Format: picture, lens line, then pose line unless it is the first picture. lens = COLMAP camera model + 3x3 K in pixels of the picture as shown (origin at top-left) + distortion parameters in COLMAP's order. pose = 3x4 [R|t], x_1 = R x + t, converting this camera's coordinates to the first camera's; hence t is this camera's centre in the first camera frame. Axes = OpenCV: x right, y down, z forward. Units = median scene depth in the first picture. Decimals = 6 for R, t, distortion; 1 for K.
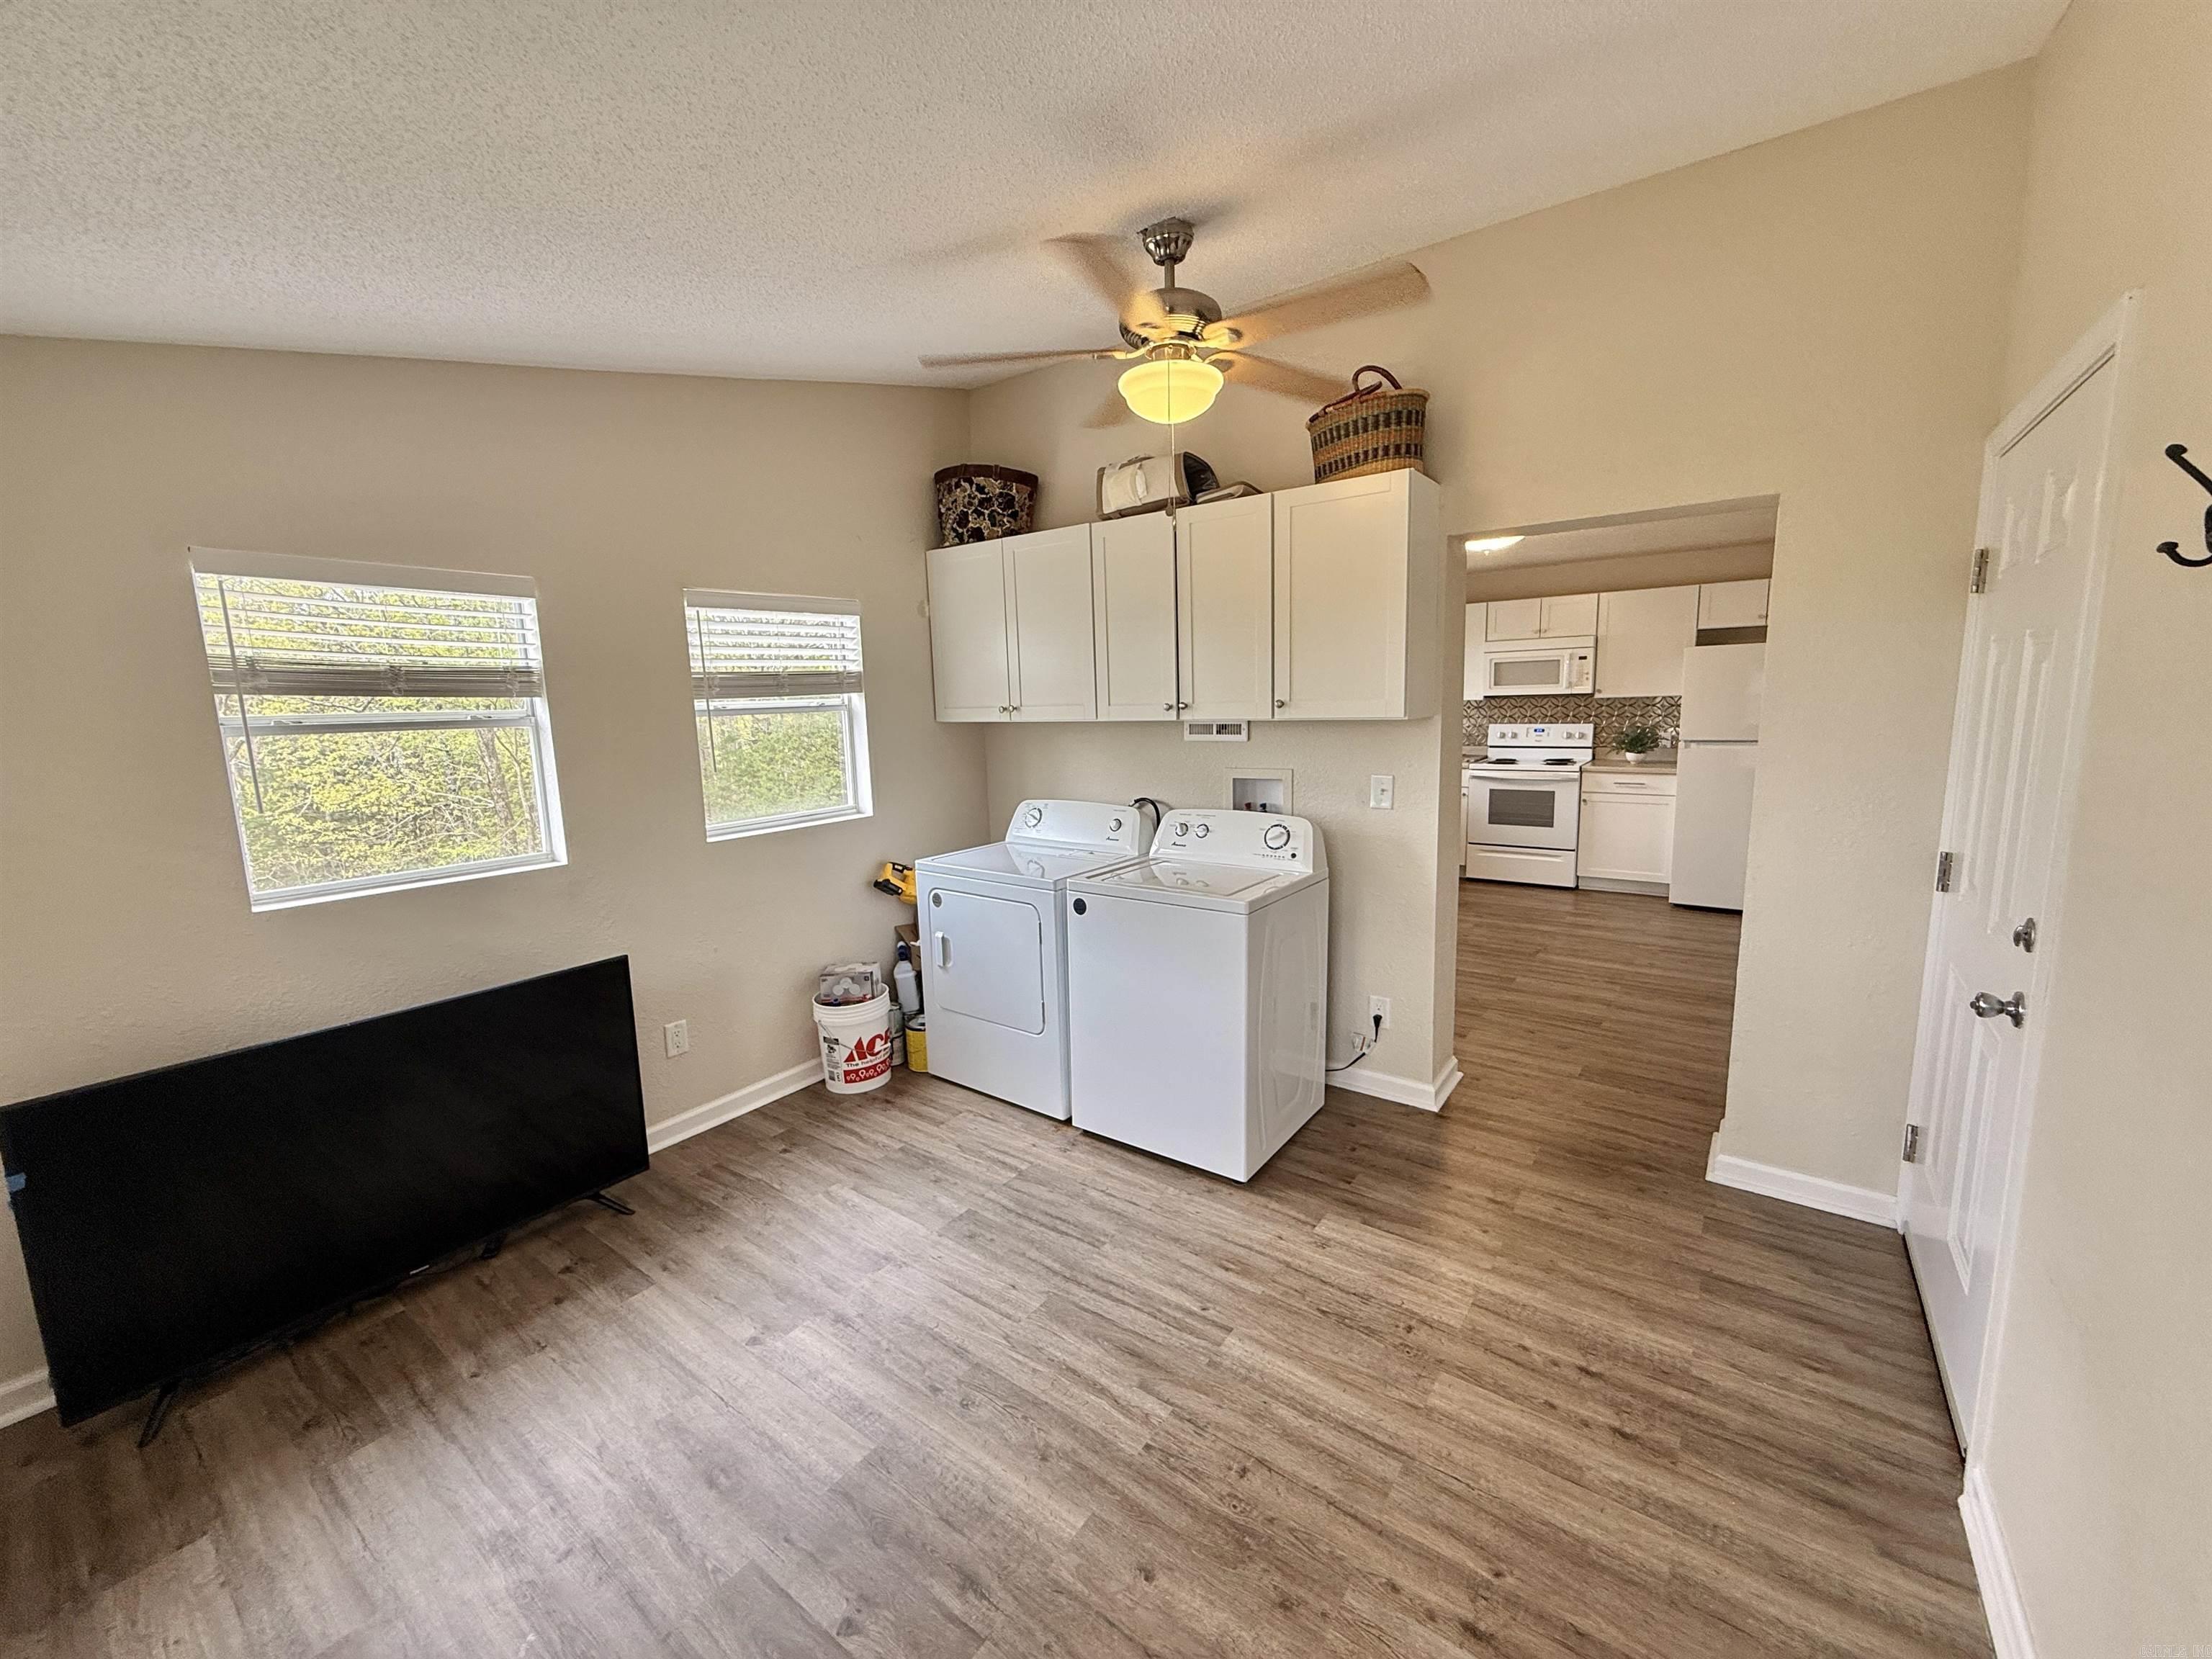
lens RADIAL K [[885.5, 0, 1104.9], [0, 885.5, 822.3], [0, 0, 1]] dist [-0.001300, 0.000695]
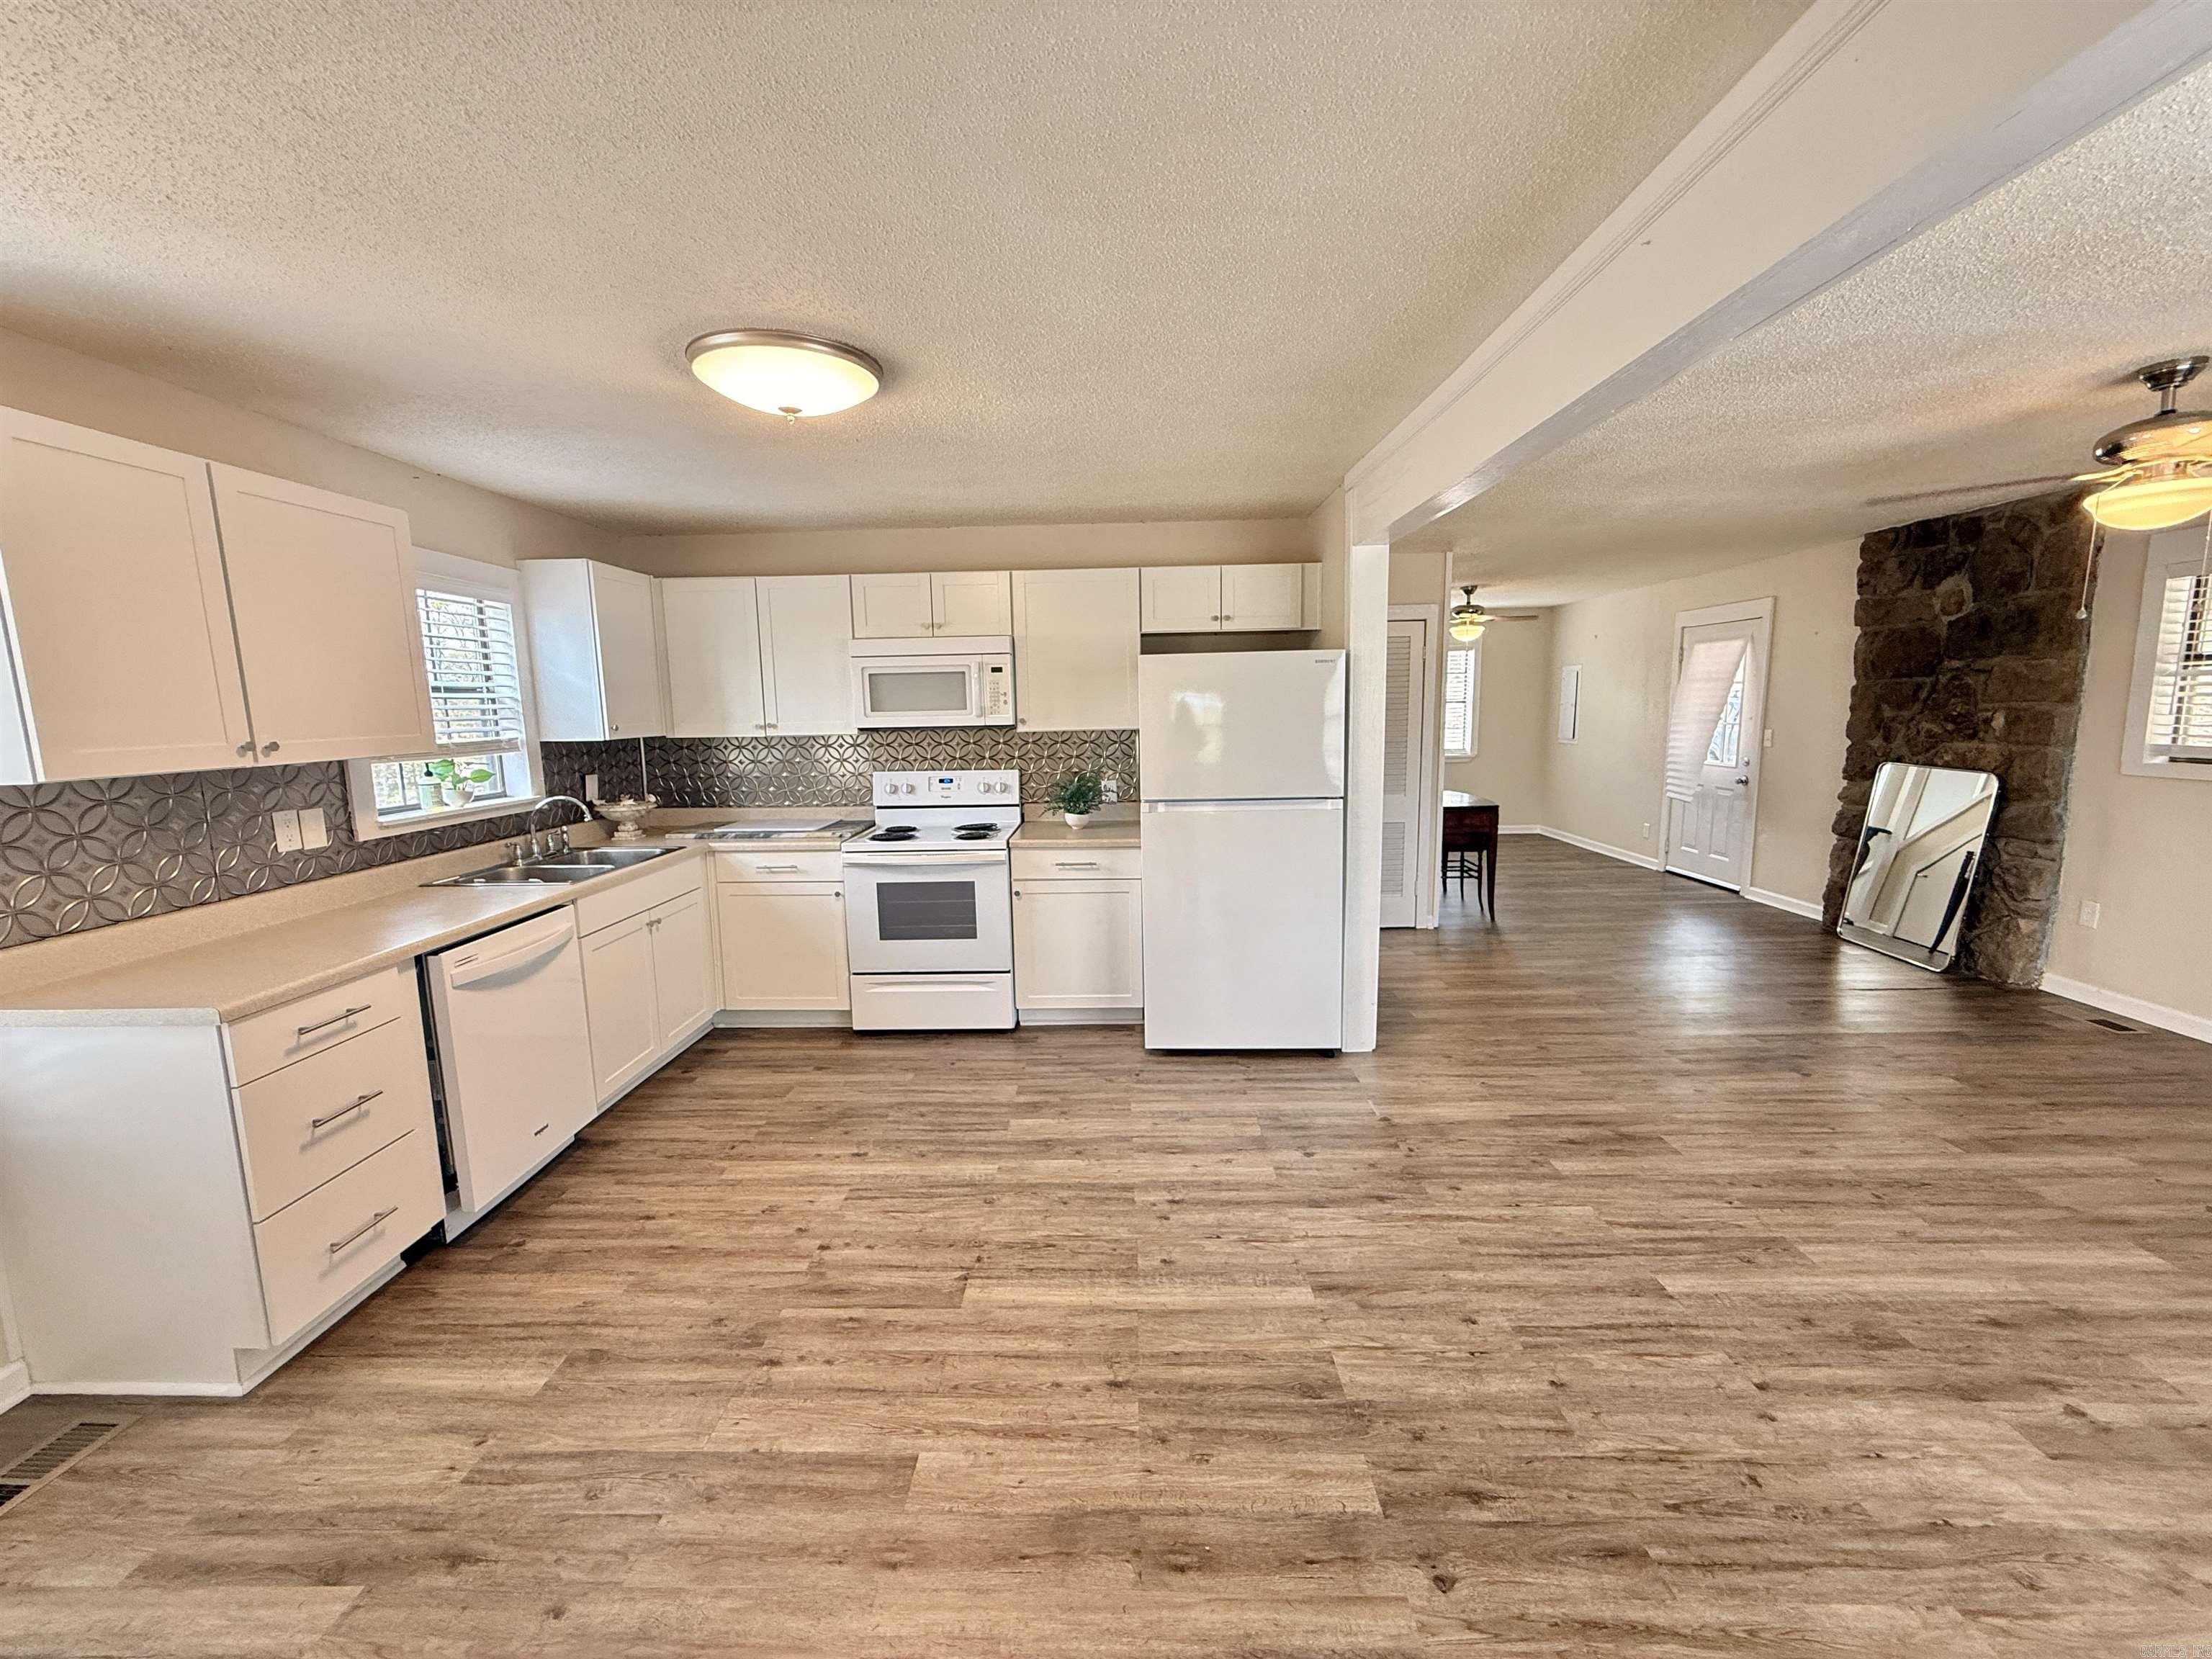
lens RADIAL K [[885.5, 0, 1103.5], [0, 885.5, 833.1], [0, 0, 1]] dist [-0.001300, 0.000695]
pose [[0.819321, -0.072903, 0.568681, 0.679924], [0.080594, 0.996679, 0.011656, -0.203272], [-0.567642, 0.036282, 0.822476, 1.279450]]
